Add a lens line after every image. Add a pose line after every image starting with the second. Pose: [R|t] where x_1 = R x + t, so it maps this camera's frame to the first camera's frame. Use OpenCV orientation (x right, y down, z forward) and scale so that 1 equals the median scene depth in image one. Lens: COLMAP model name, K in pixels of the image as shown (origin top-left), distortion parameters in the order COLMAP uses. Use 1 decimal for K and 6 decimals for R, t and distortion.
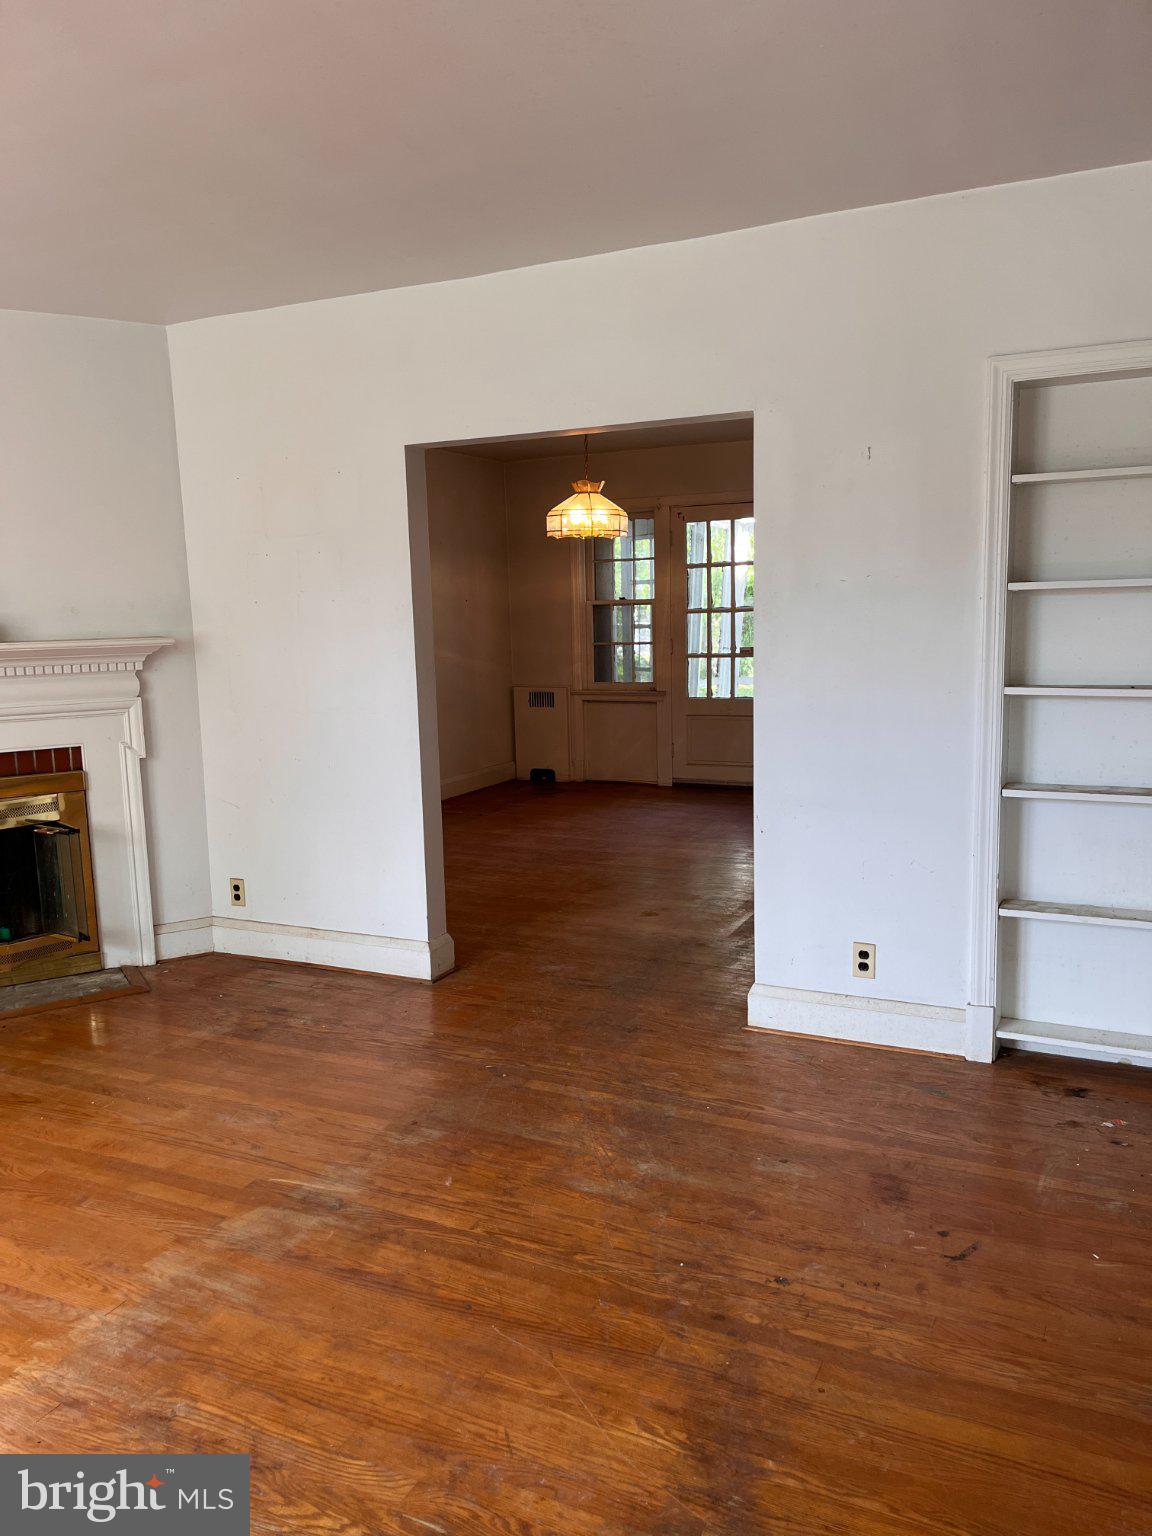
lens RADIAL K [[1150.8, 0, 575.4], [0, 1150.8, 784.6], [0, 0, 1]] dist [0.062838, -0.084401]
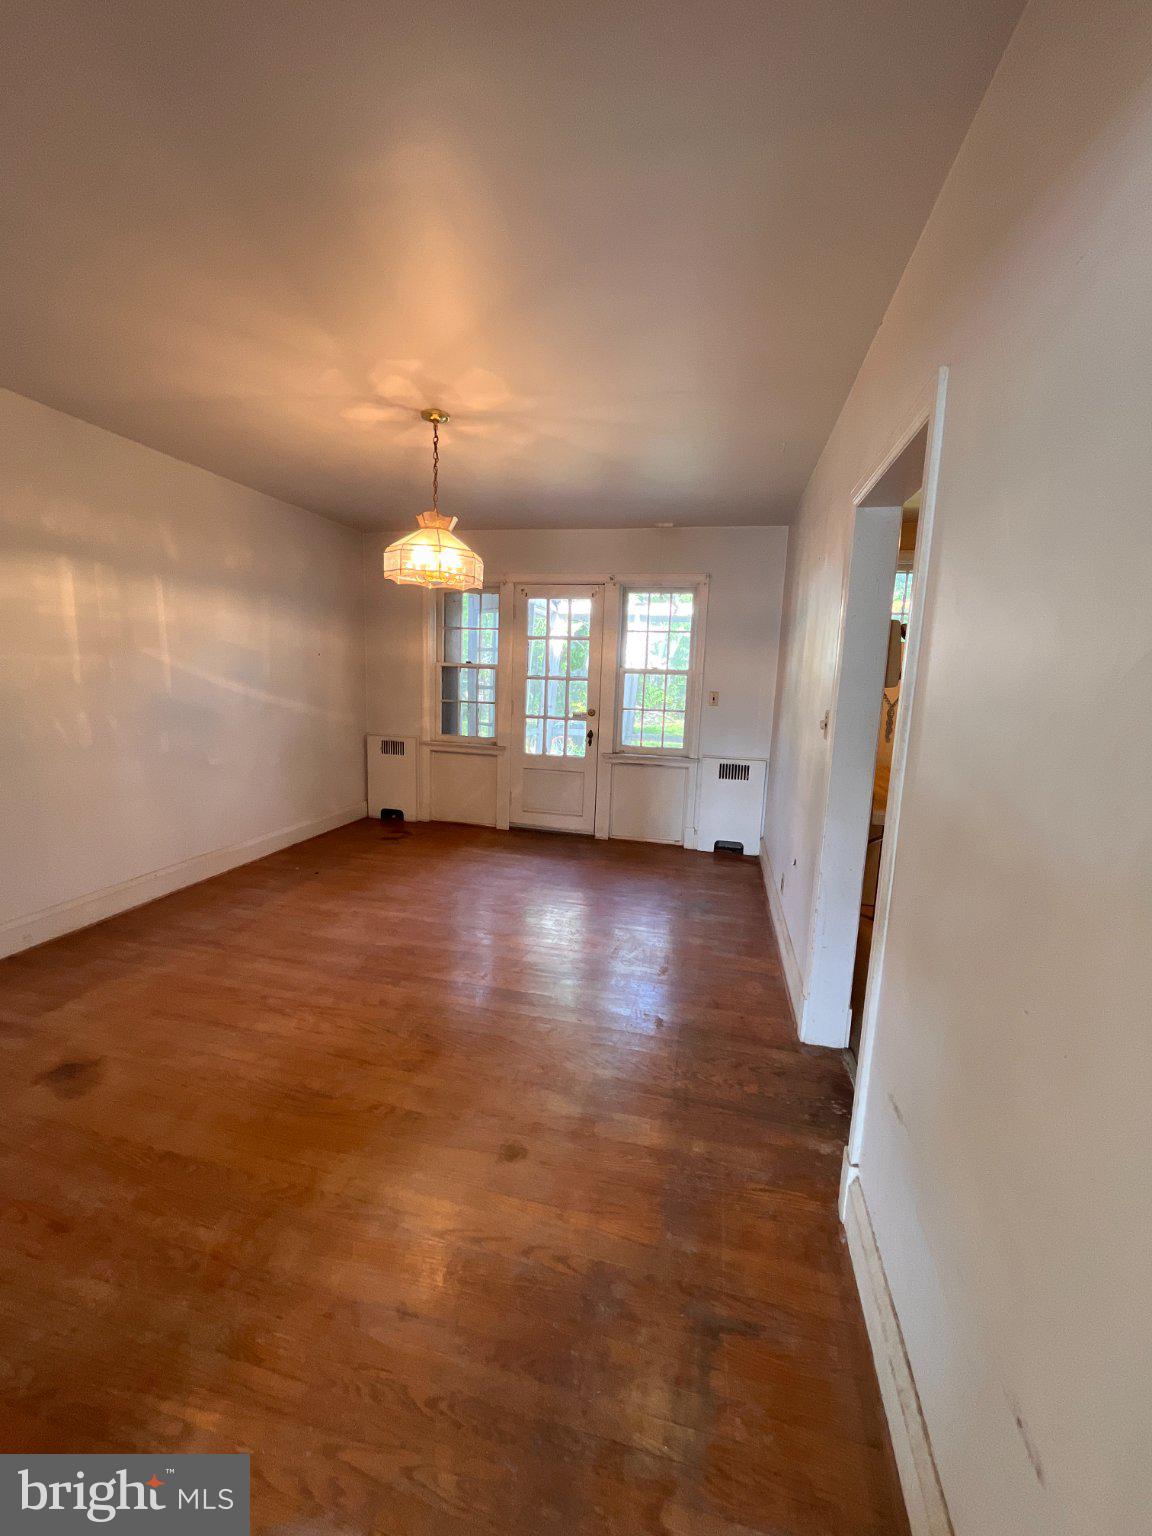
lens RADIAL K [[615.8, 0, 573.9], [0, 615.8, 768.1], [0, 0, 1]] dist [-0.001796, -0.000157]
pose [[0.974371, 0.026255, 0.223408, 0.022375], [-0.025967, 0.999654, -0.004226, -0.141734], [-0.223442, -0.001683, 0.974716, 0.951454]]
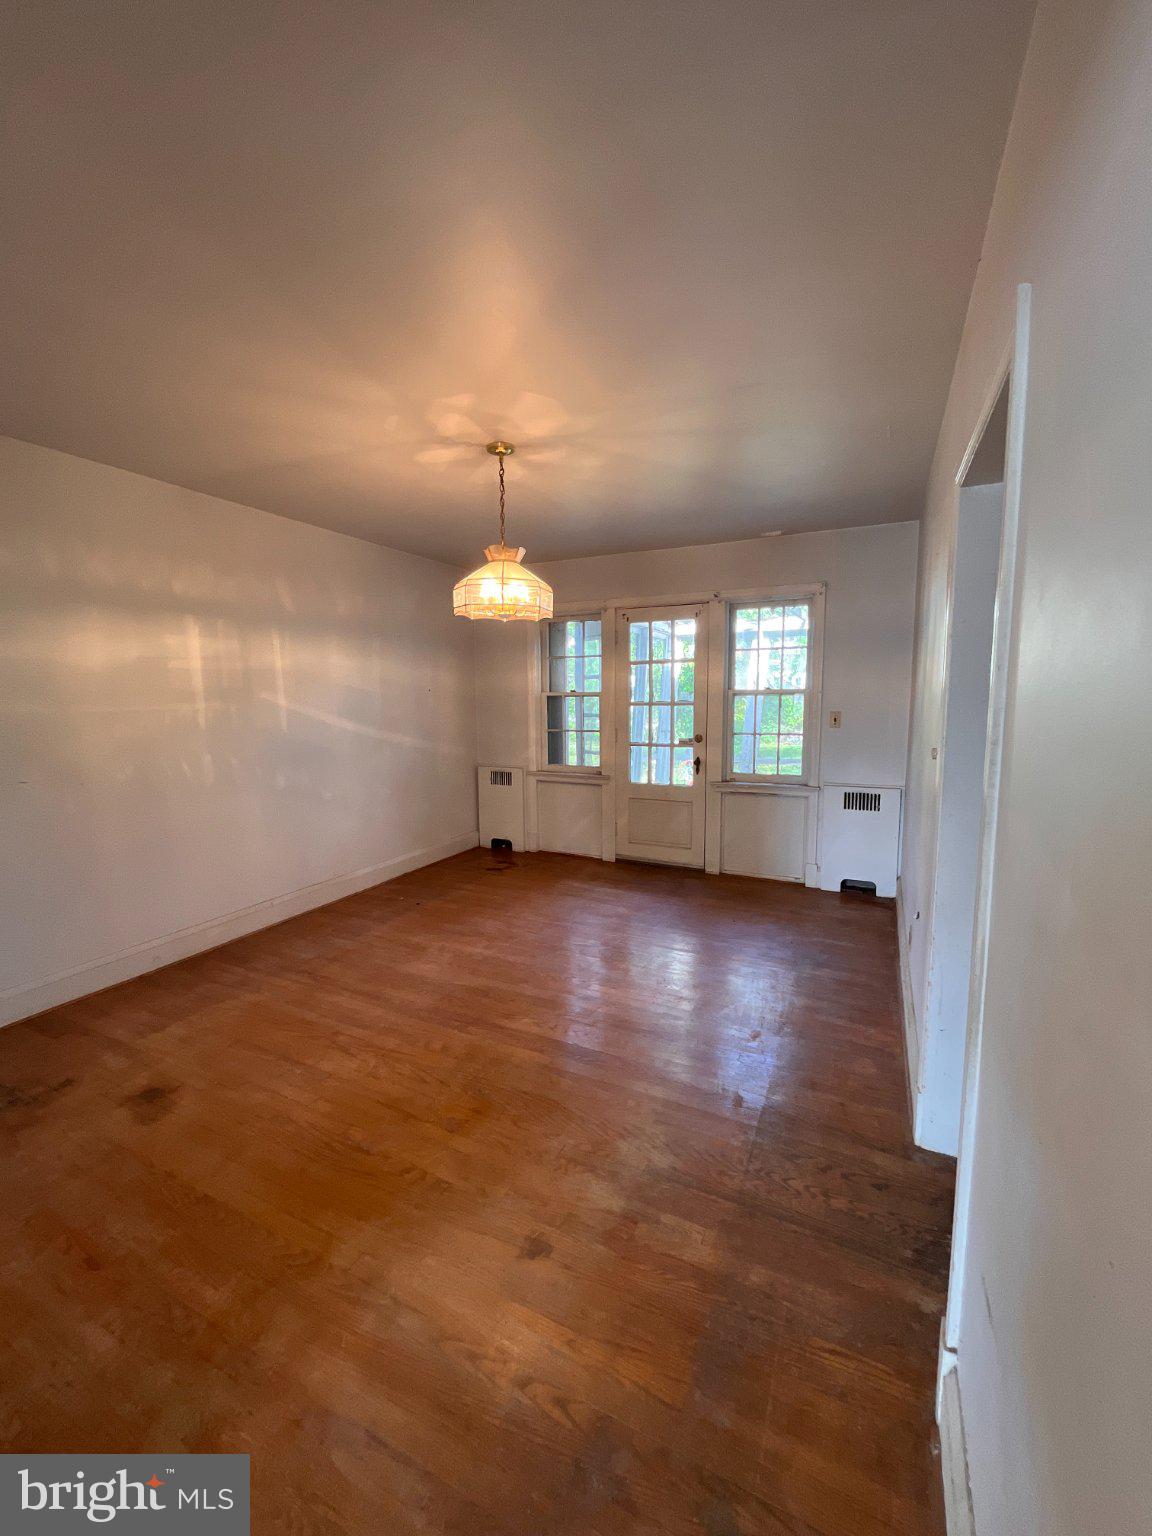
lens RADIAL K [[615.8, 0, 575.9], [0, 615.8, 769.0], [0, 0, 1]] dist [-0.001796, -0.000157]
pose [[0.999822, 0.018423, -0.004172, 0.116091], [-0.018554, 0.999250, -0.033995, -0.160645], [0.003543, 0.034066, 0.999413, 0.993640]]
